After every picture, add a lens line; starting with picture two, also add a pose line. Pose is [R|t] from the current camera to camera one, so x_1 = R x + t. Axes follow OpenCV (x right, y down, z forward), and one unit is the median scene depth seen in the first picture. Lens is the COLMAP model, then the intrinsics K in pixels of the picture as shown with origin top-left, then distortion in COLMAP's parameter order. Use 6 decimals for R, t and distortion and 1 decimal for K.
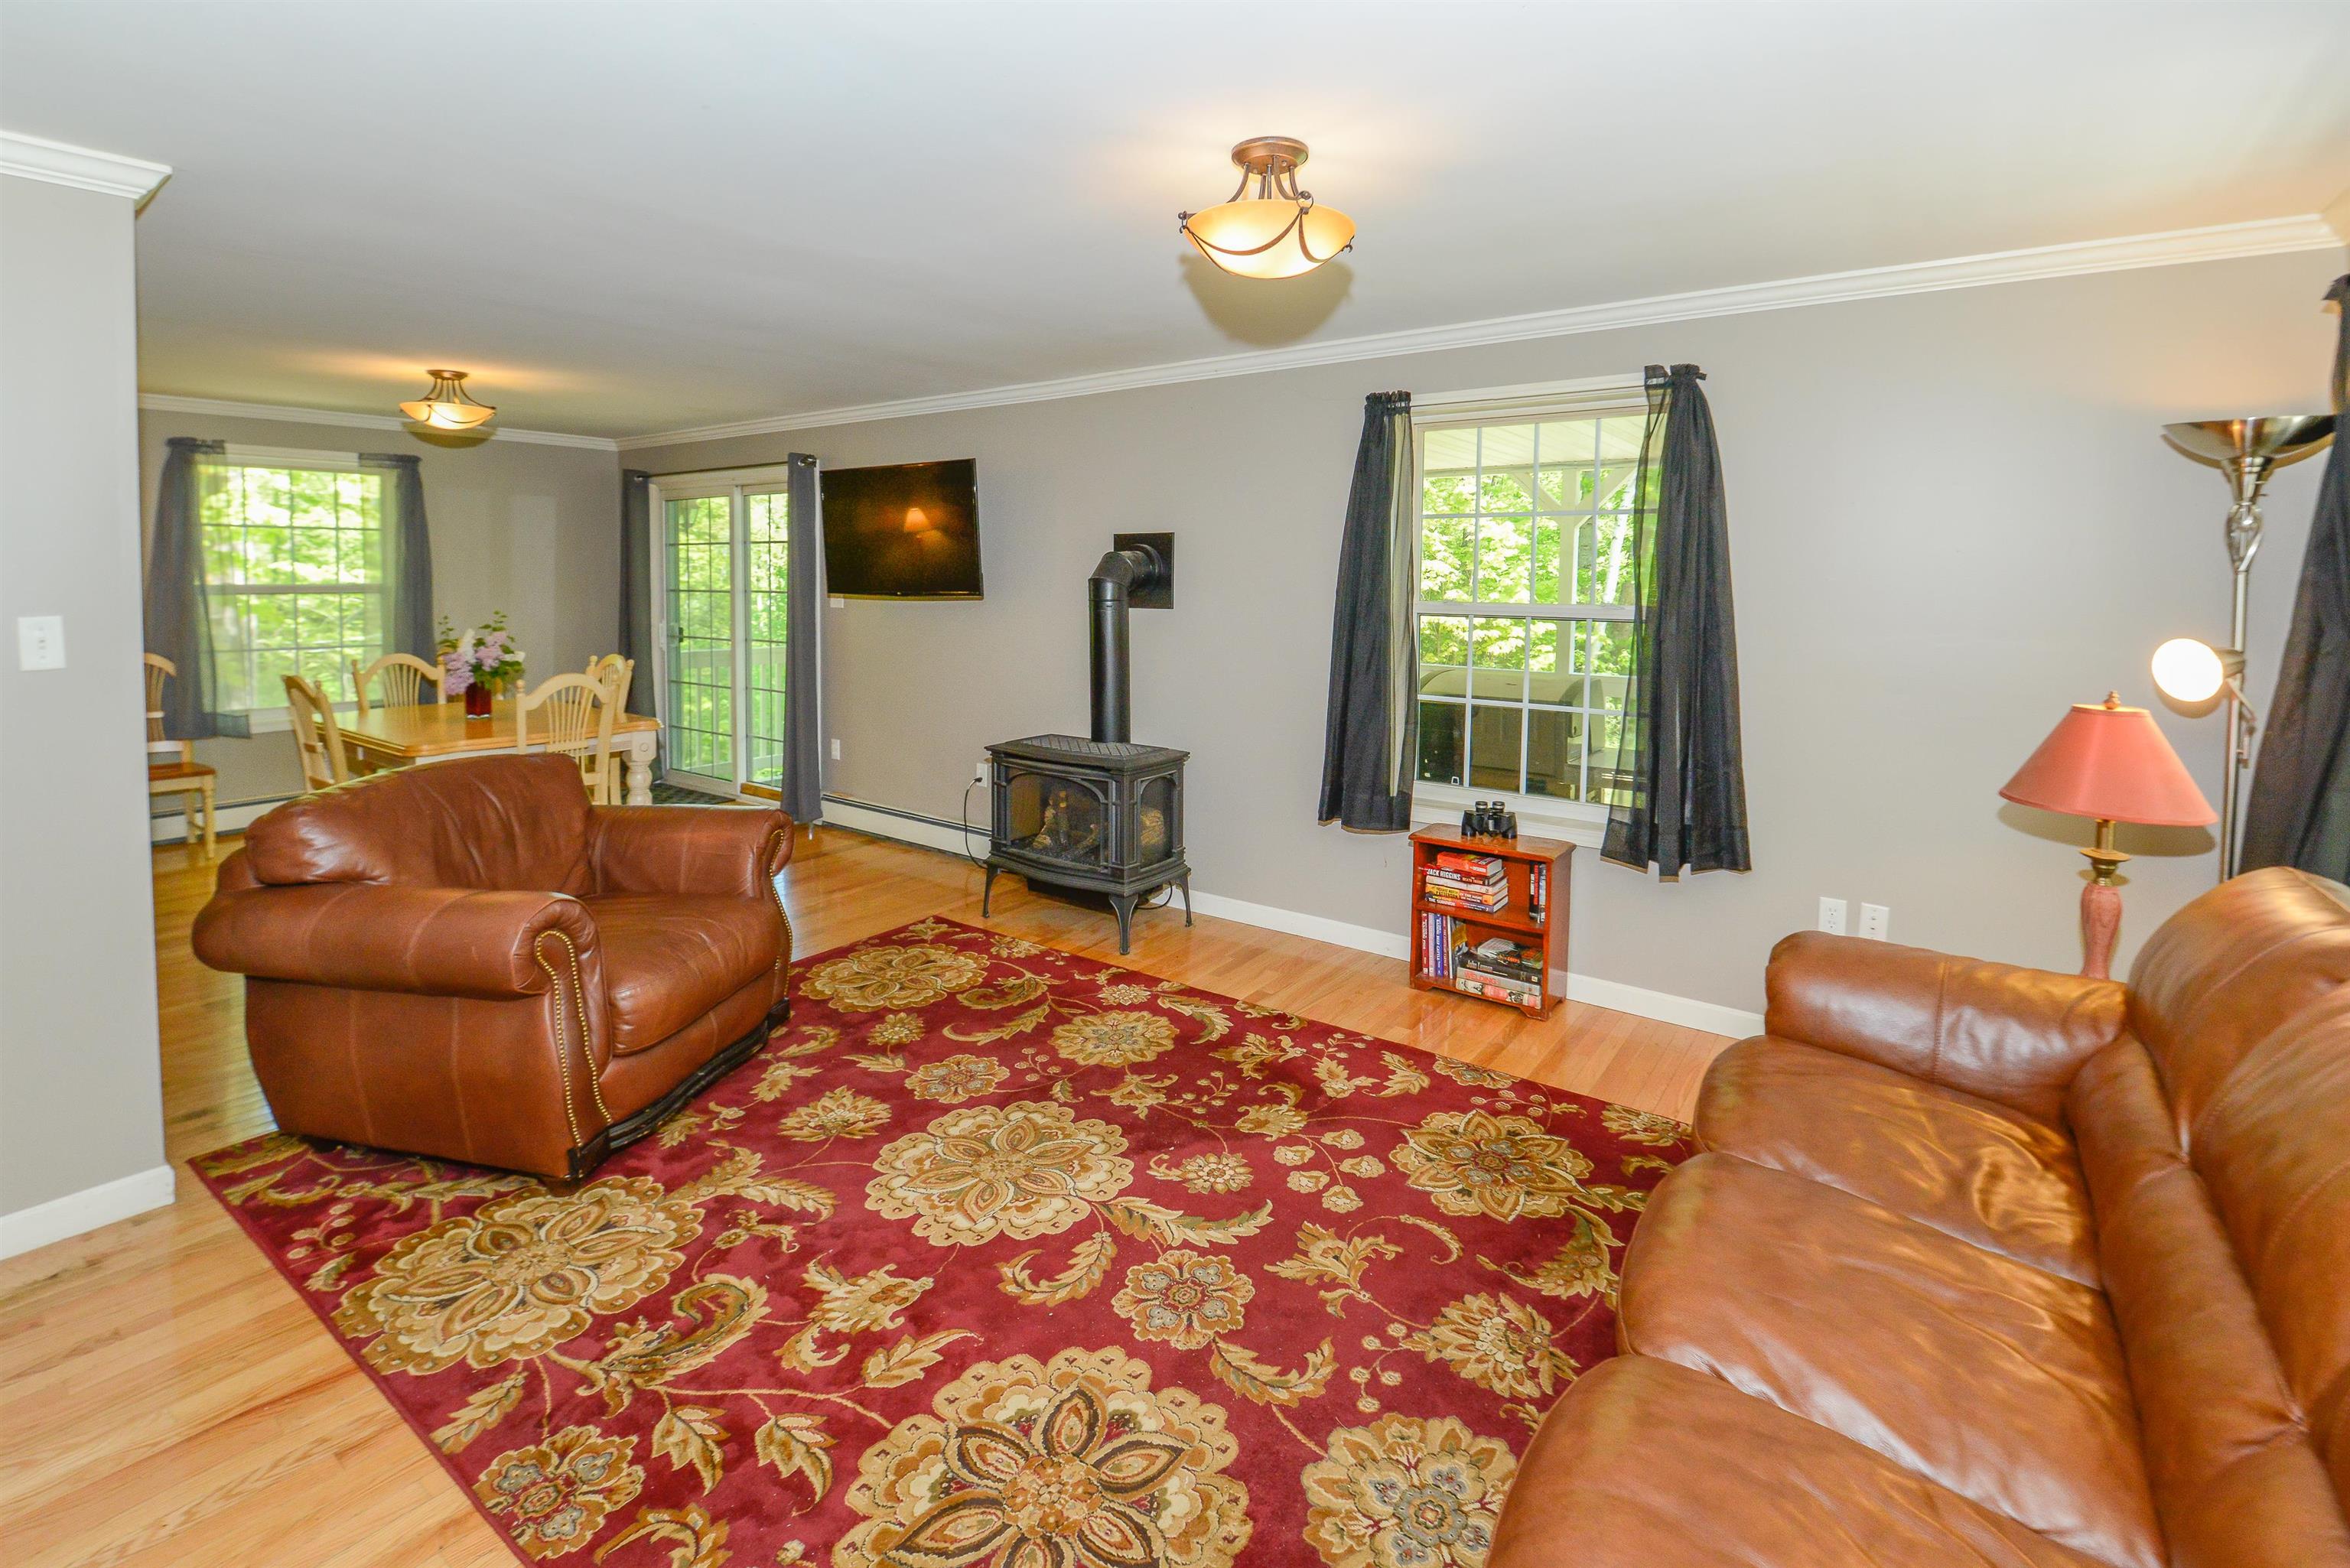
lens RADIAL K [[1057.3, 0, 1176.1], [0, 1057.3, 744.8], [0, 0, 1]] dist [-0.006905, -0.001603]
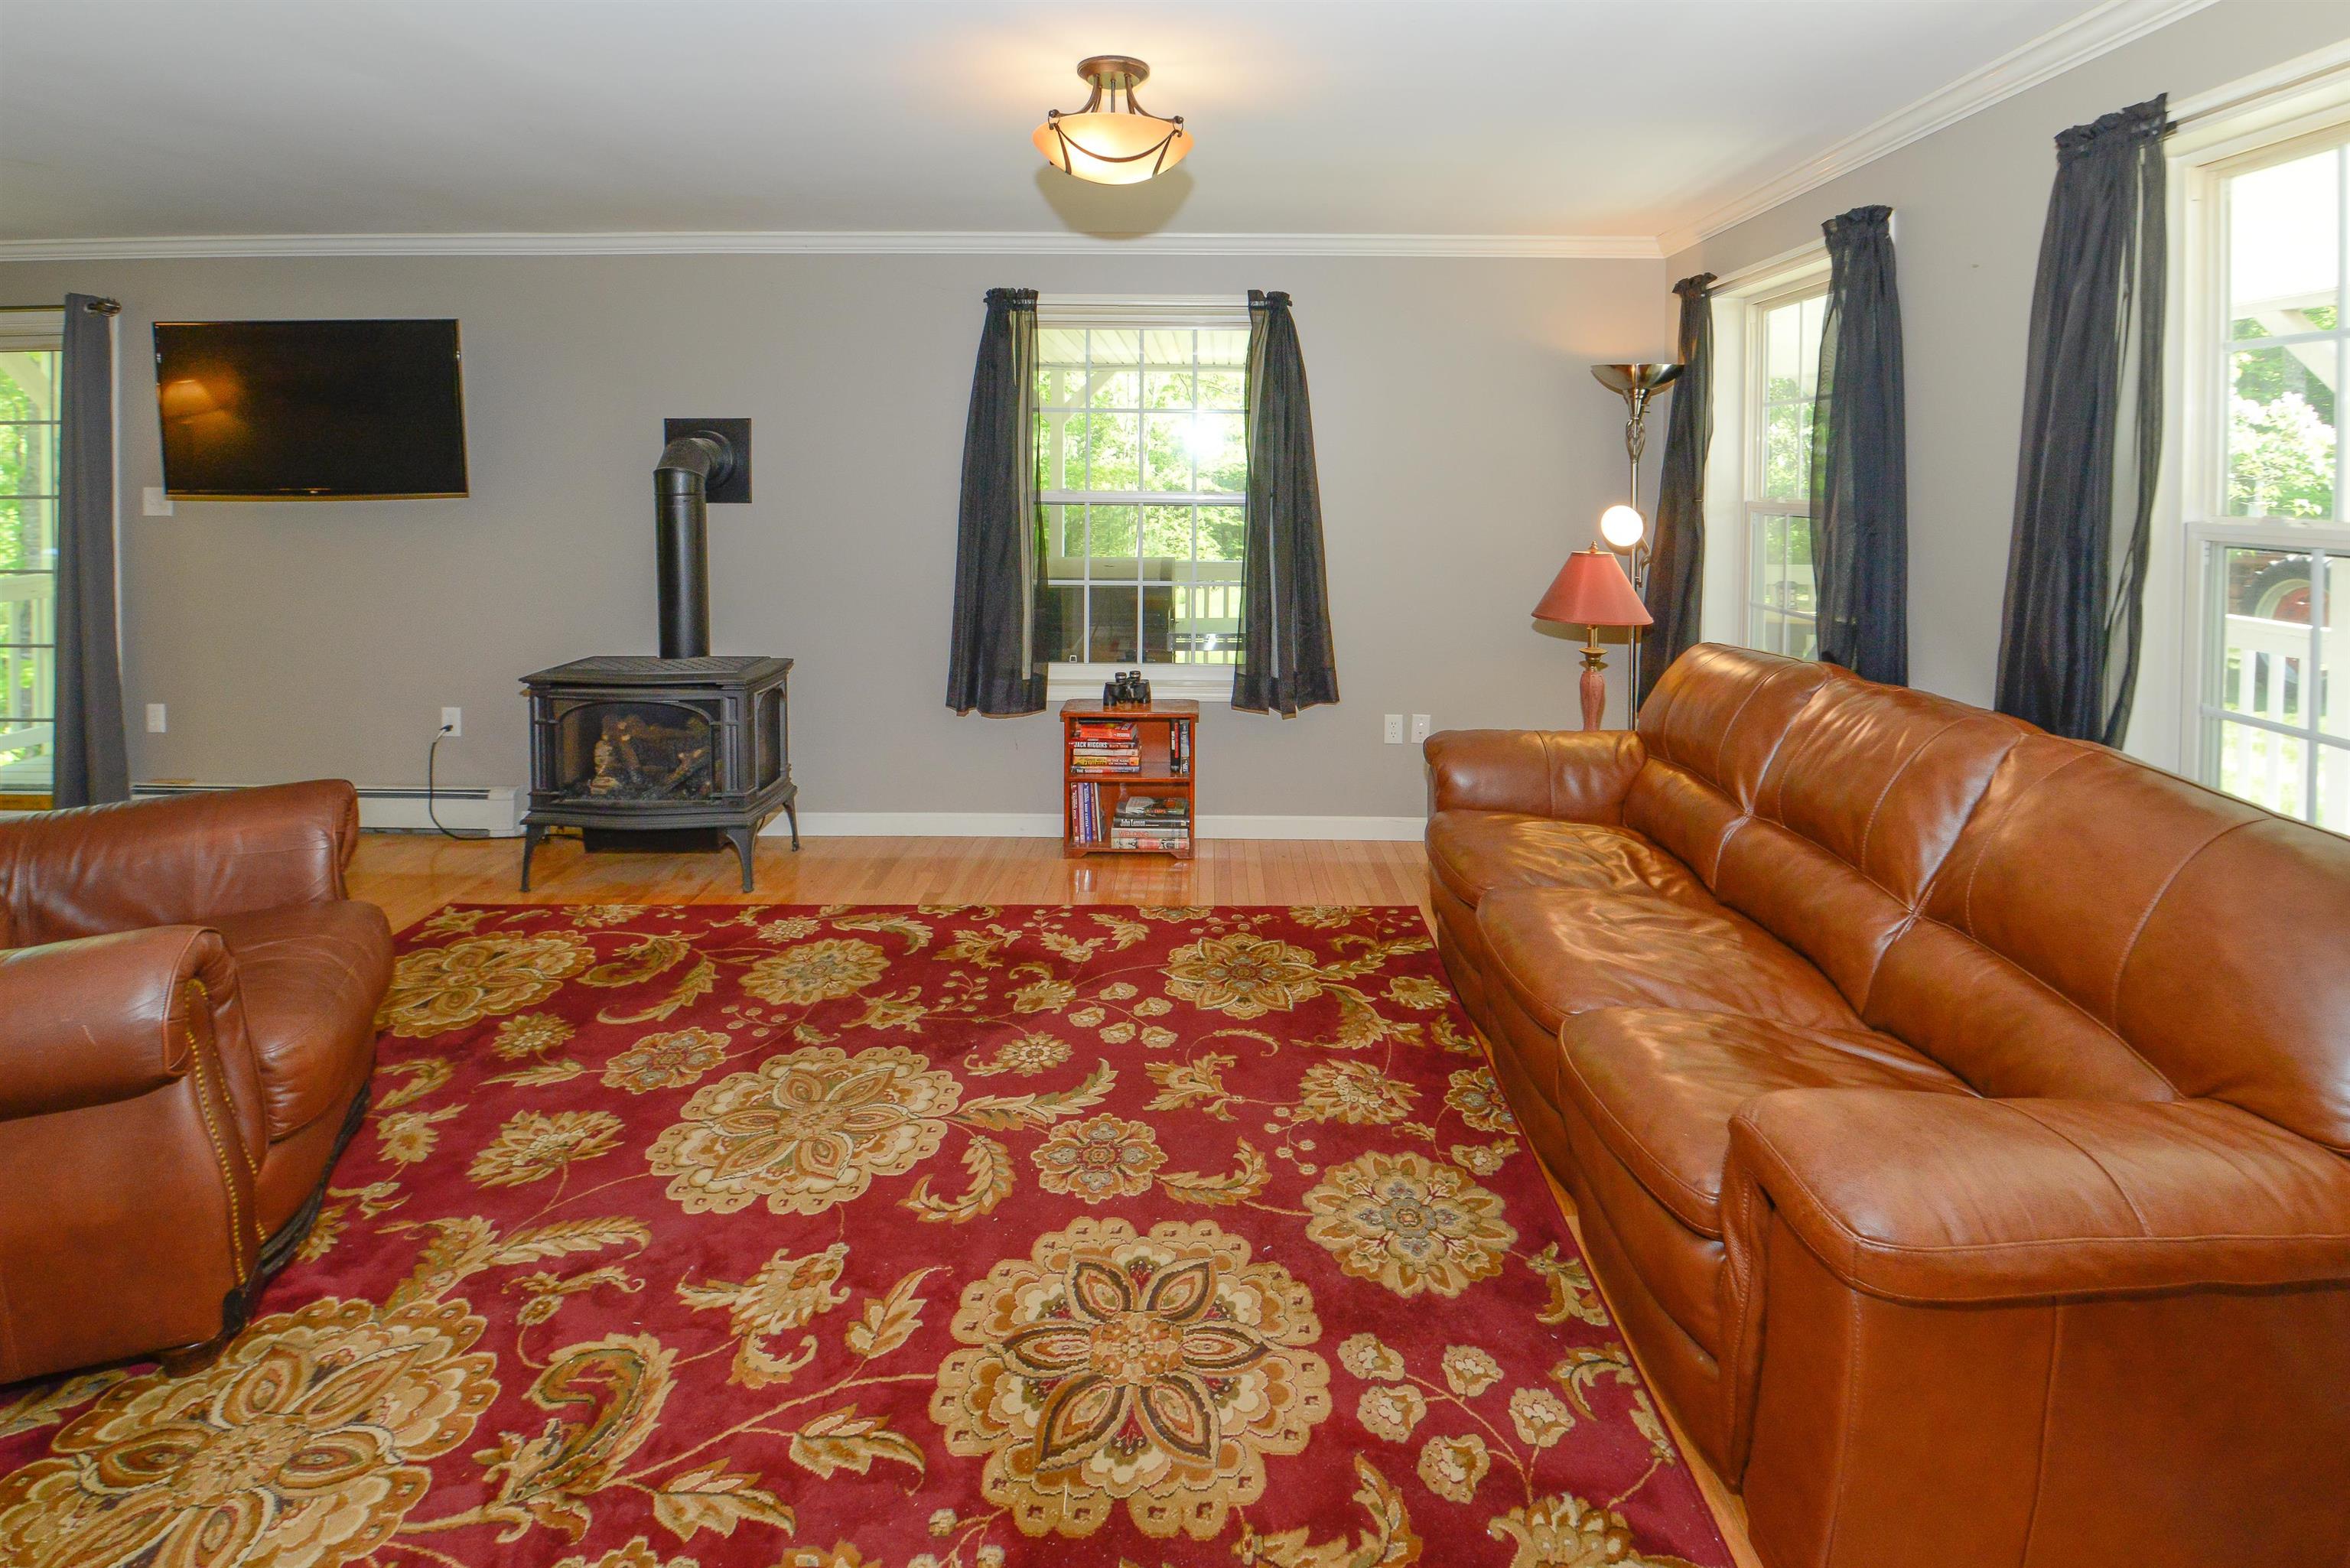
lens RADIAL K [[1091.5, 0, 1188.4], [0, 1091.5, 642.1], [0, 0, 1]] dist [0.001141, -0.006404]
pose [[0.815229, -0.088480, 0.572340, -0.418637], [0.092362, 0.995475, 0.022335, 0.004609], [-0.571726, 0.034654, 0.819712, 0.048644]]
